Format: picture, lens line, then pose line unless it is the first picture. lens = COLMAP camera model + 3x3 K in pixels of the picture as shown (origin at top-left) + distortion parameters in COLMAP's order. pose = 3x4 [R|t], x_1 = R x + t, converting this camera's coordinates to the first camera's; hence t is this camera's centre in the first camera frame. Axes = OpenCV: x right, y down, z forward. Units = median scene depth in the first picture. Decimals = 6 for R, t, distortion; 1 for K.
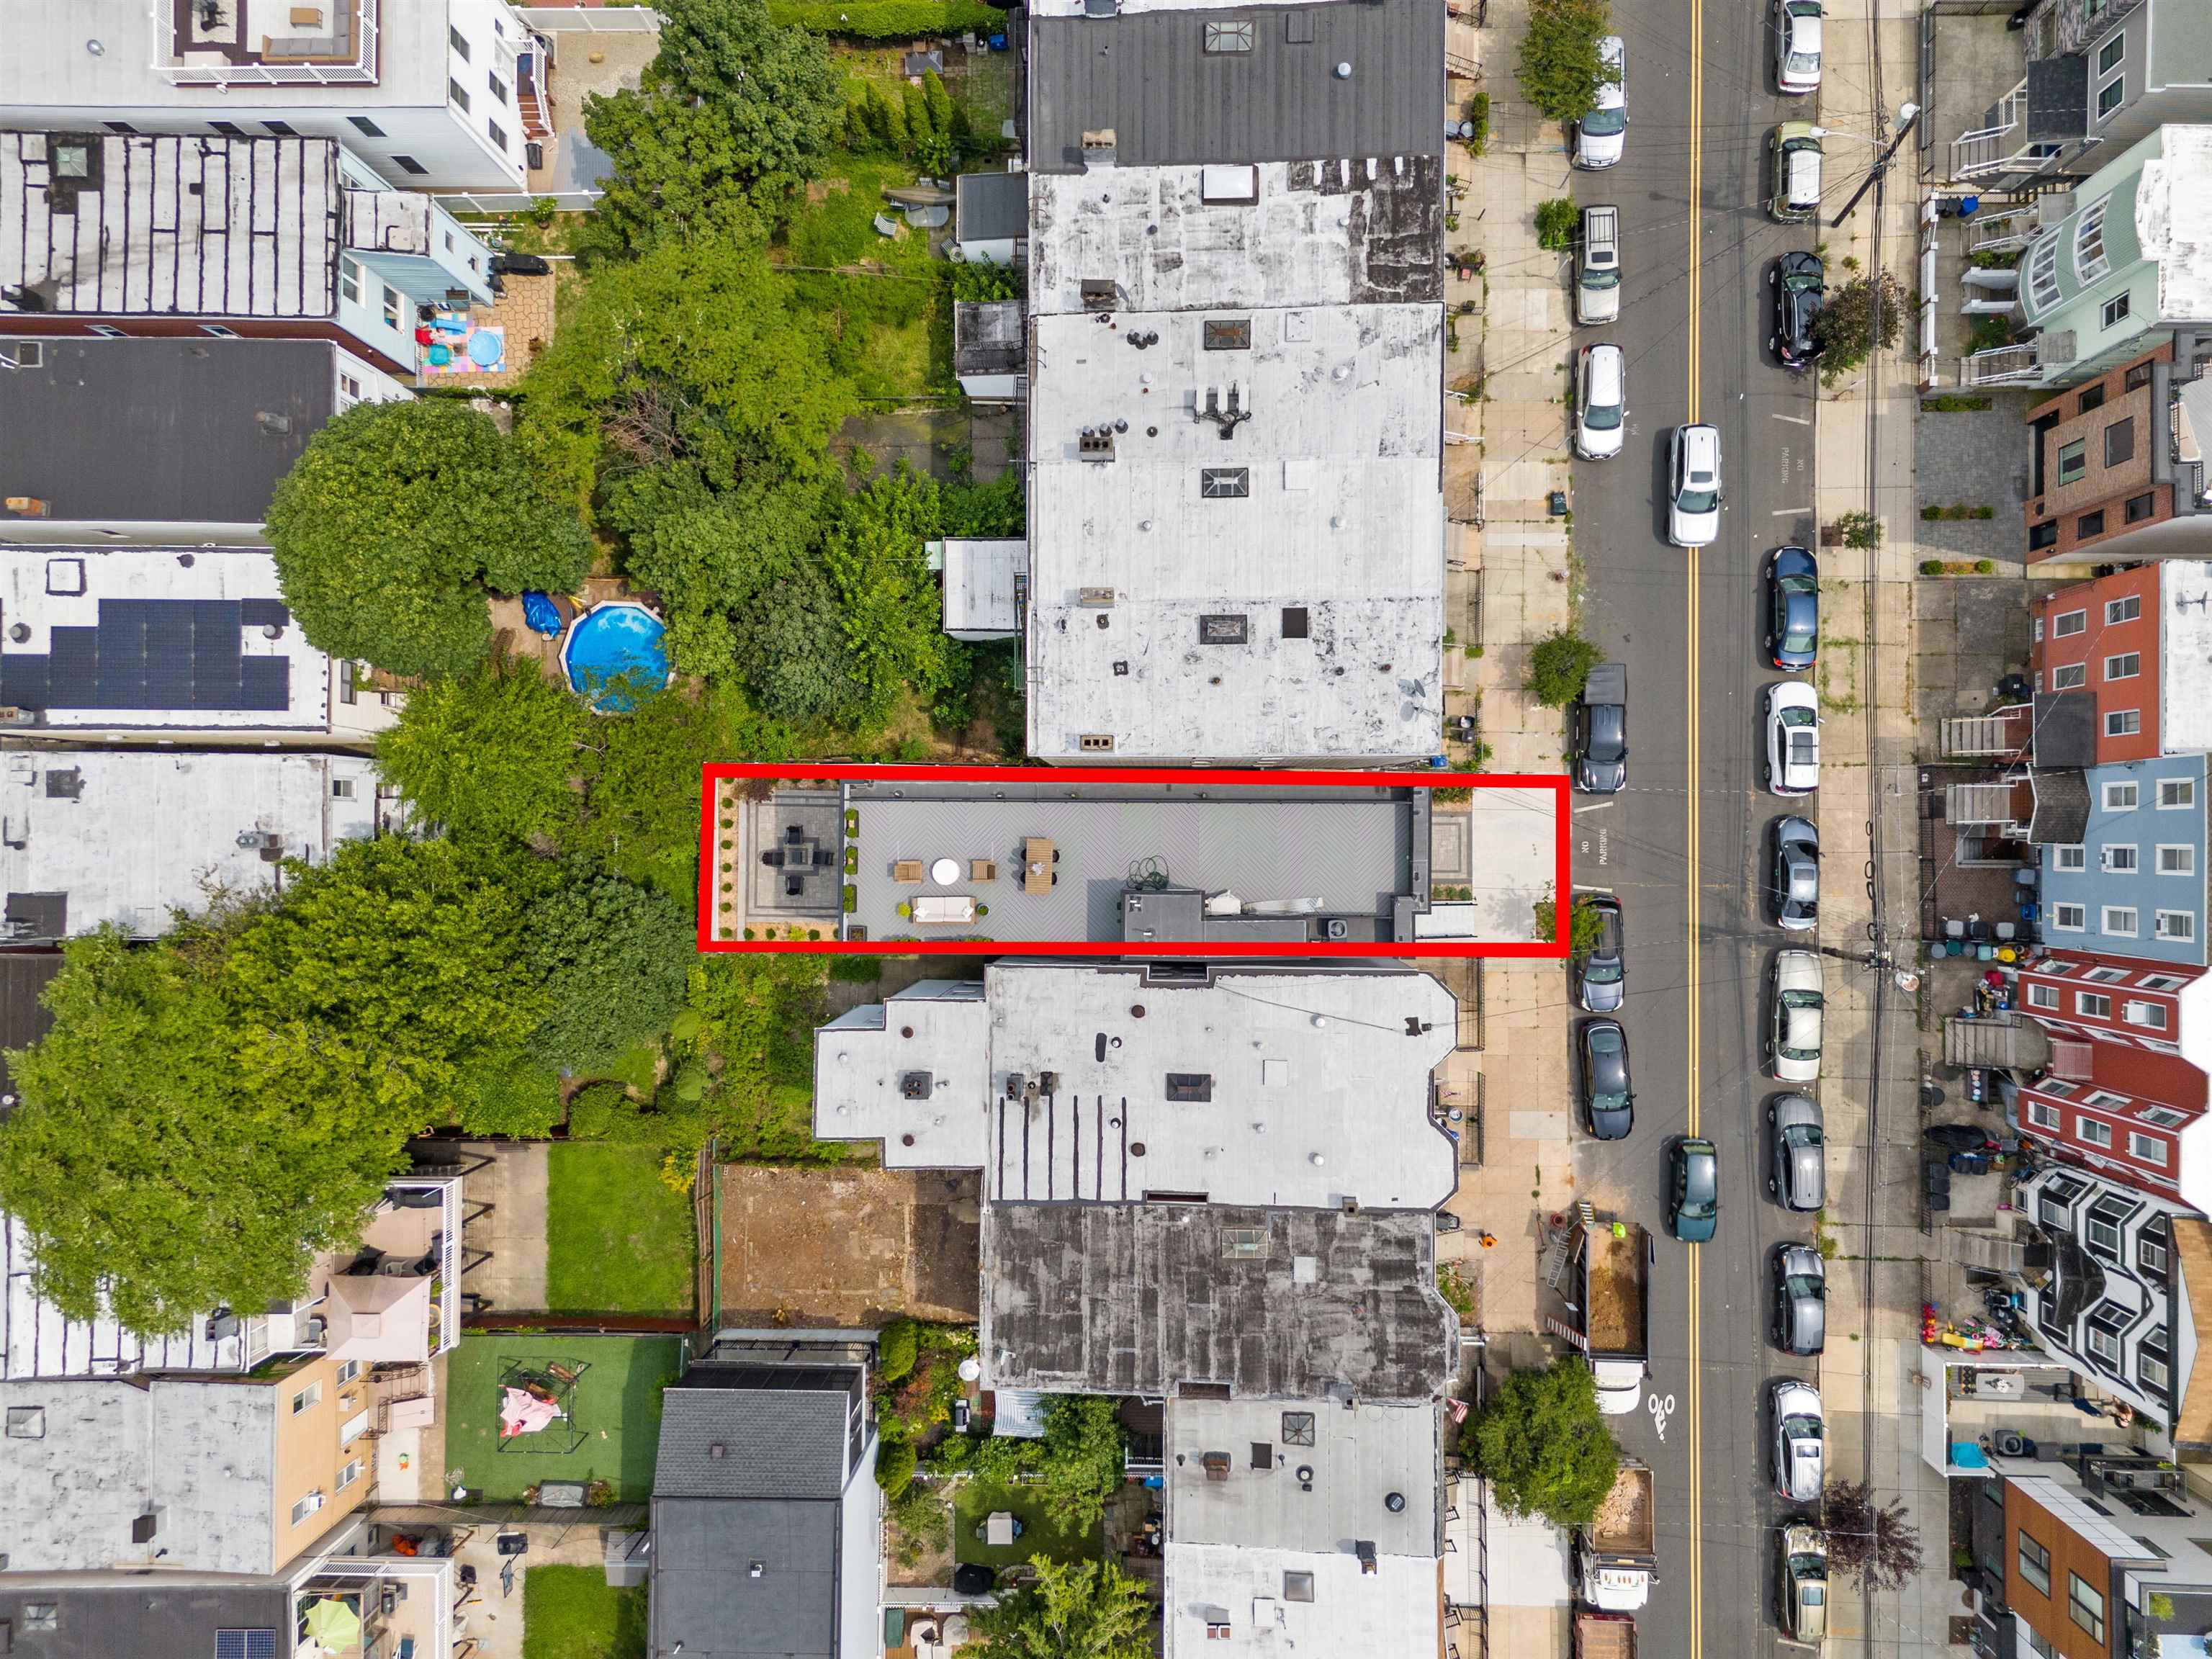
lens RADIAL K [[1565.6, 0, 1106.0], [0, 1565.6, 829.5], [0, 0, 1]] dist [0.000416, -0.002186]
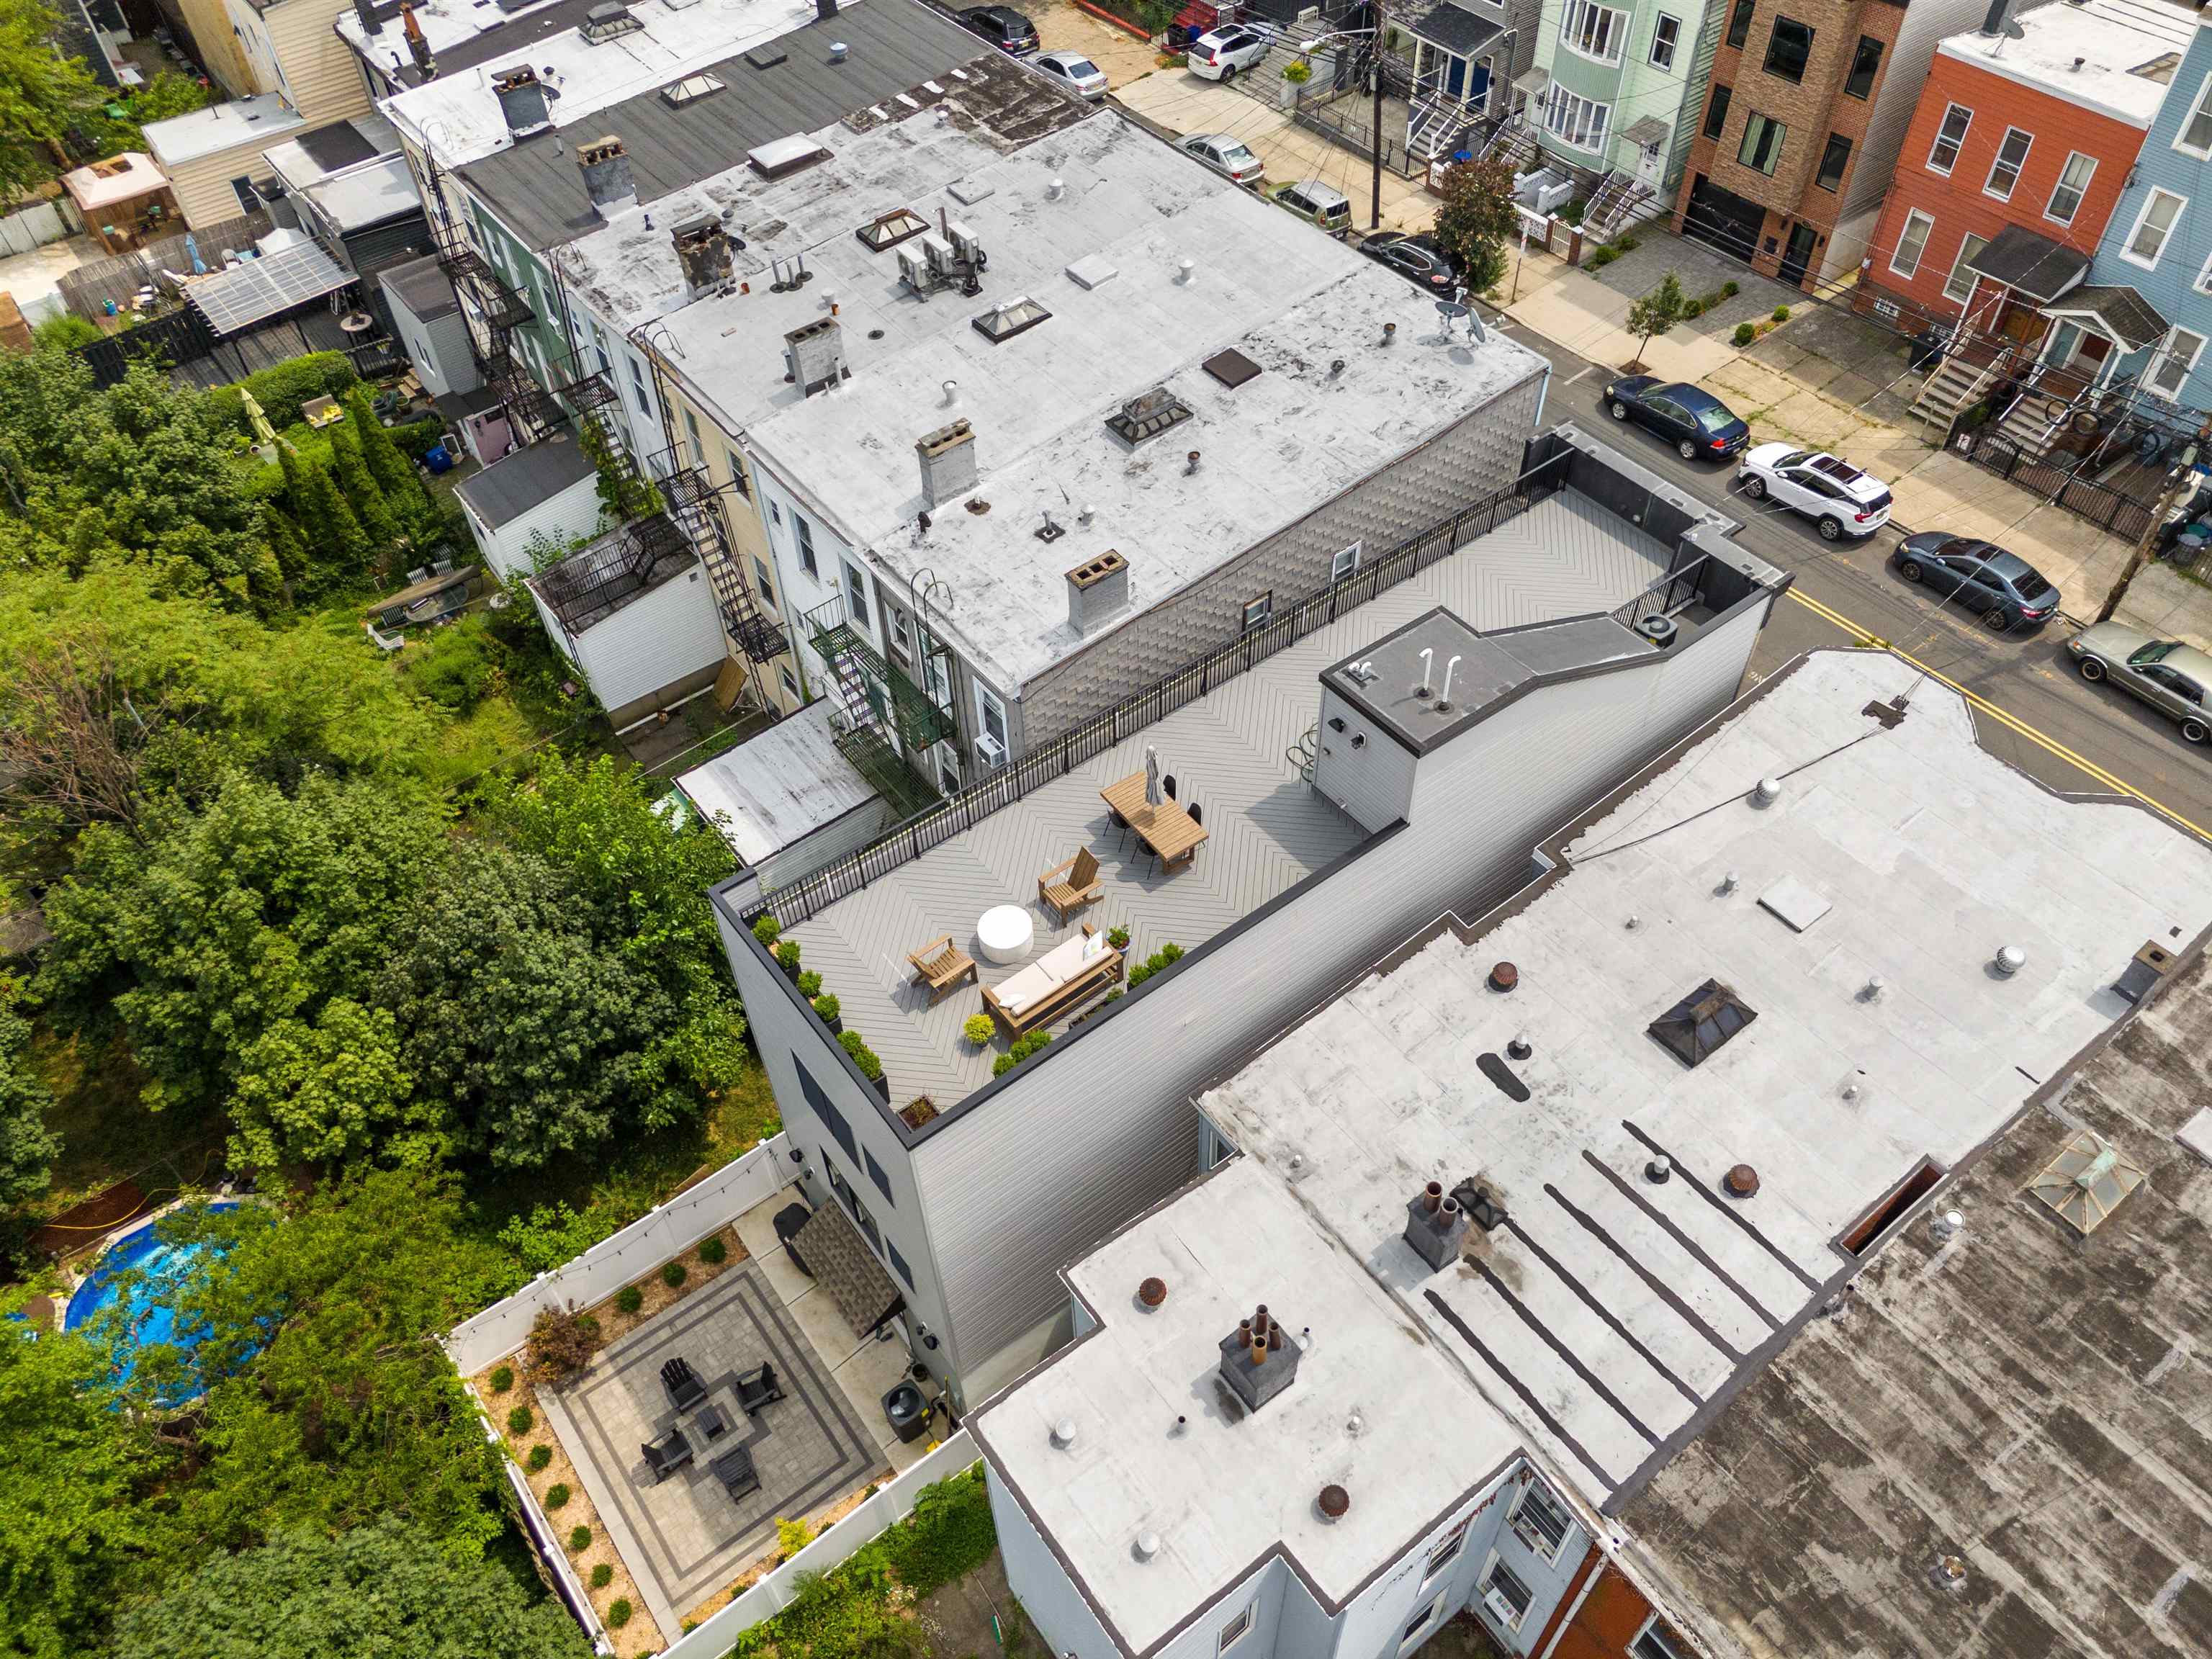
lens RADIAL K [[1620.2, 0, 1092.6], [0, 1620.2, 828.3], [0, 0, 1]] dist [-0.001127, -0.003622]
pose [[0.795630, -0.450720, 0.404752, -0.257343], [0.605780, 0.594073, -0.529252, 0.274653], [-0.001908, 0.666279, 0.745700, 0.606000]]
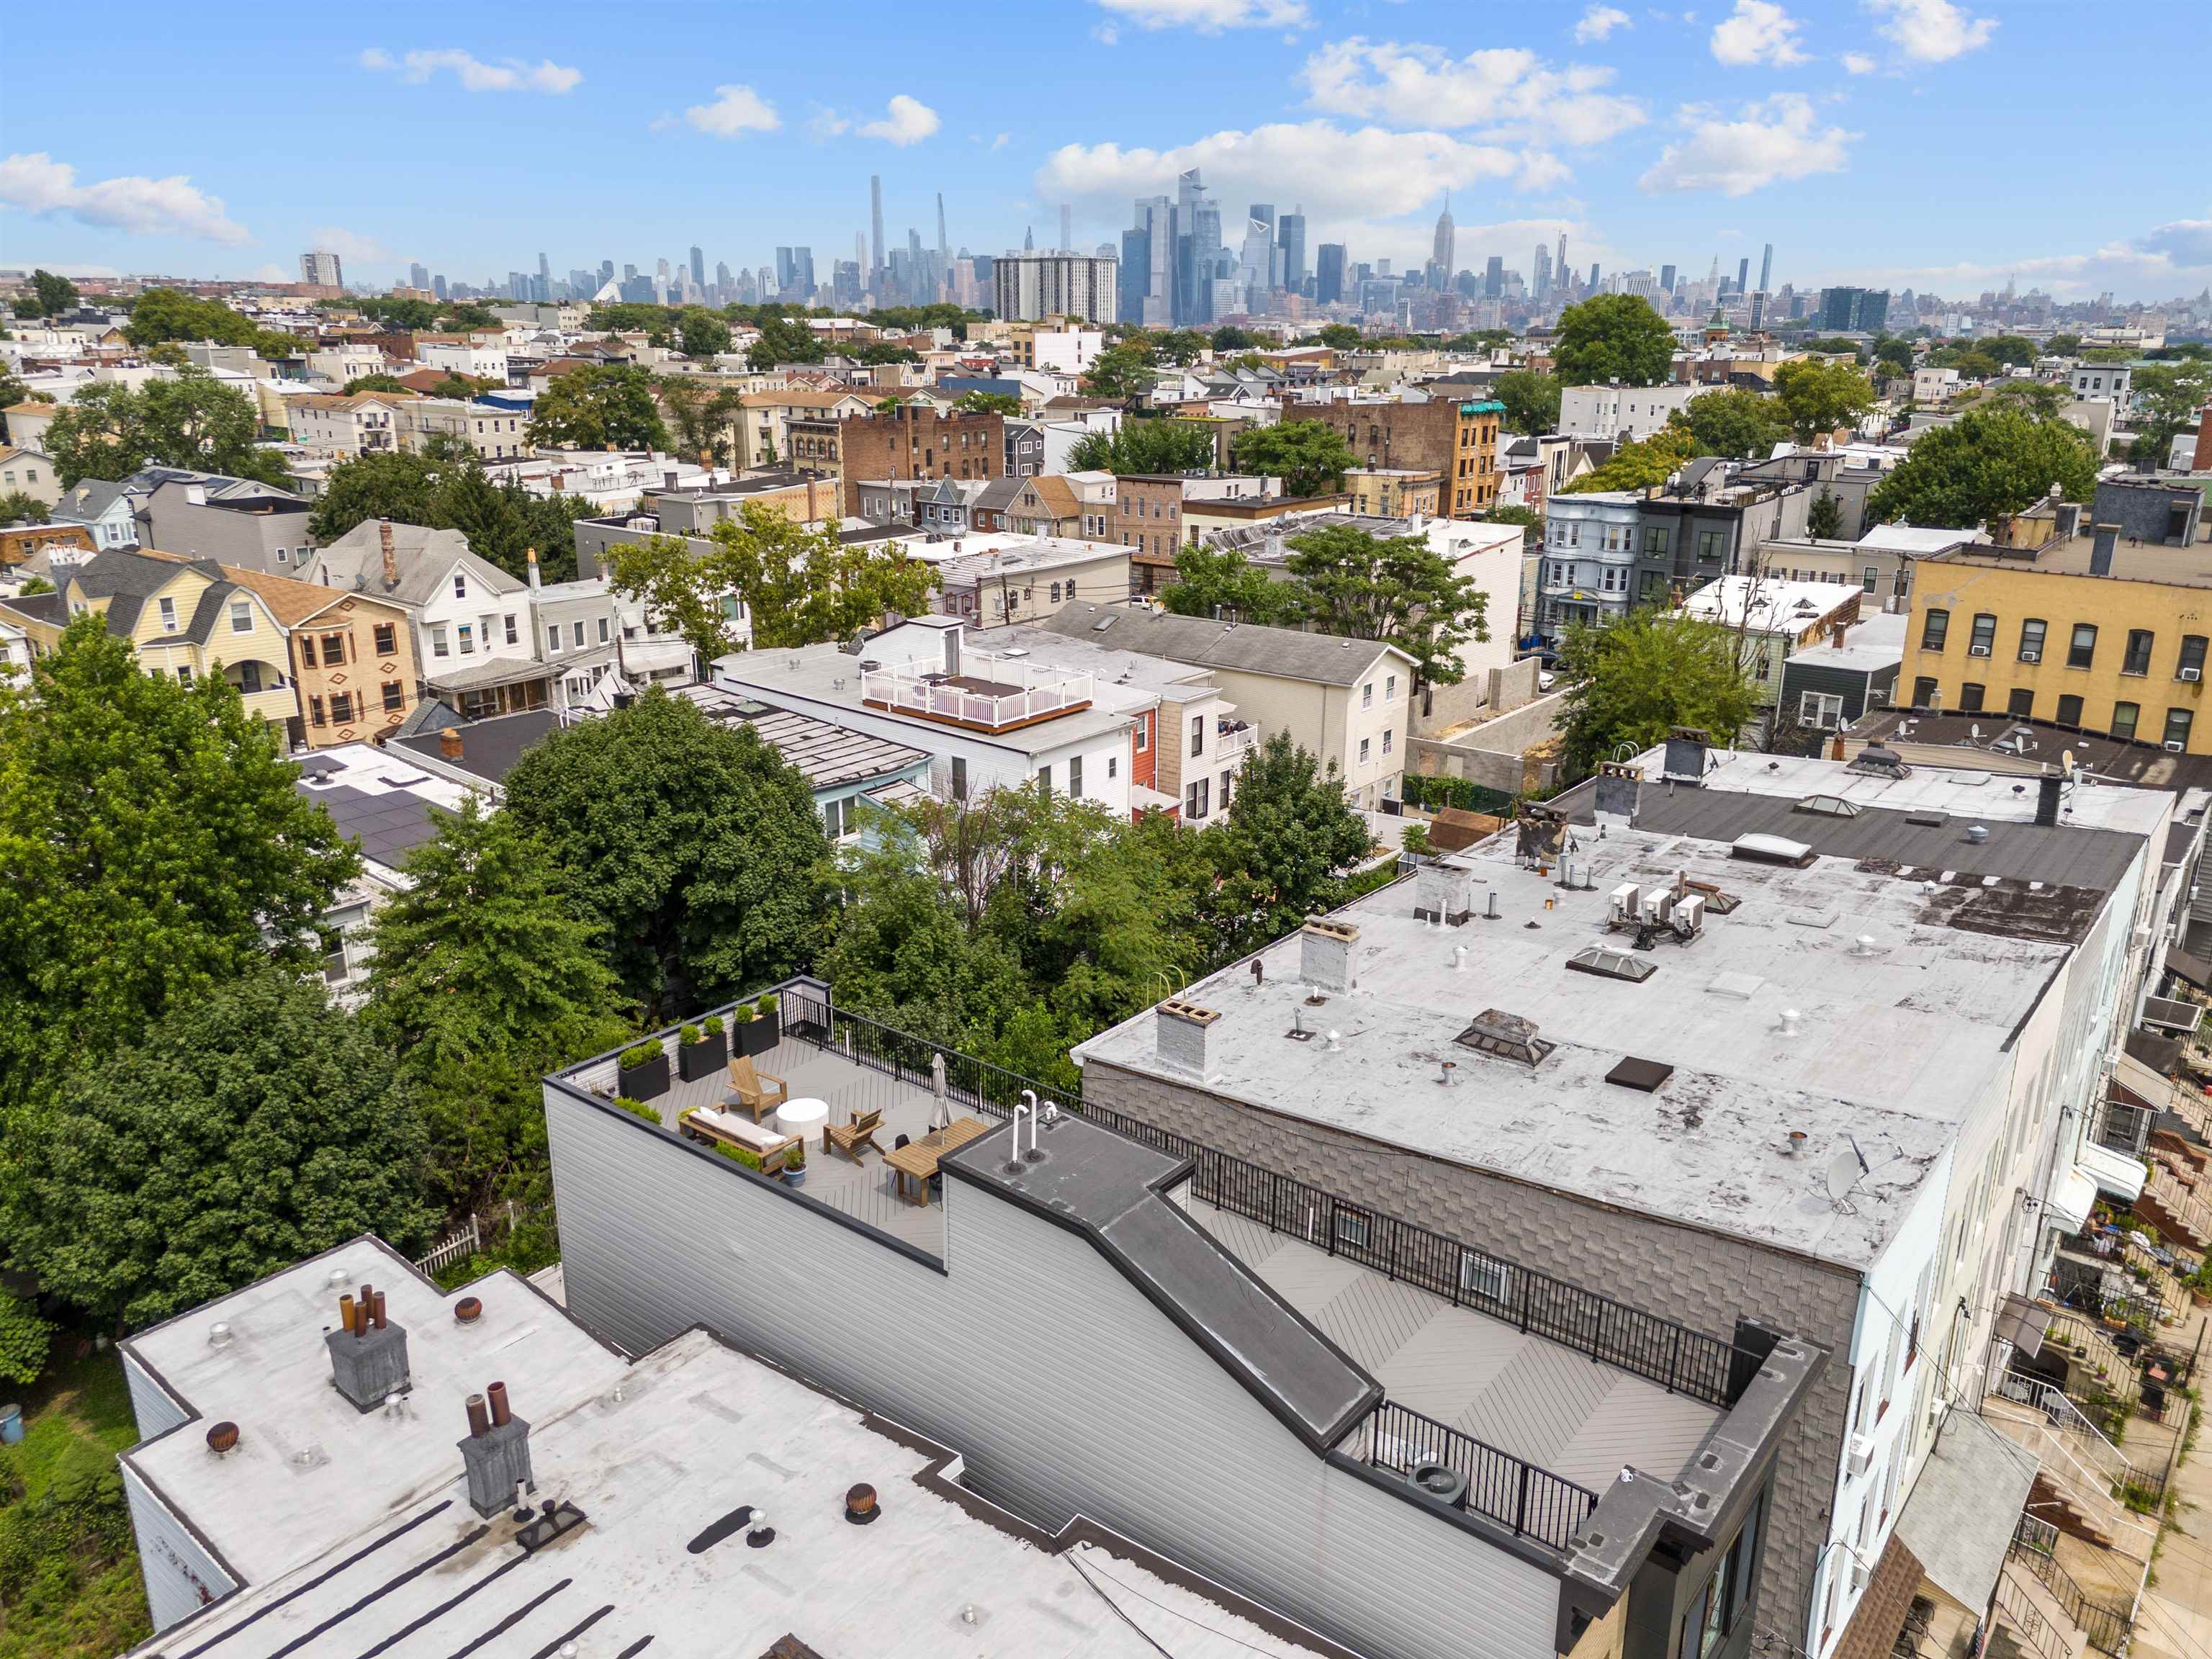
lens RADIAL K [[1620.2, 0, 1092.6], [0, 1620.2, 828.3], [0, 0, 1]] dist [-0.001127, -0.003622]
pose [[0.783559, 0.216684, -0.582308, 0.257657], [-0.620929, 0.239989, -0.746226, 0.335009], [-0.021948, 0.946284, 0.322591, 0.720645]]
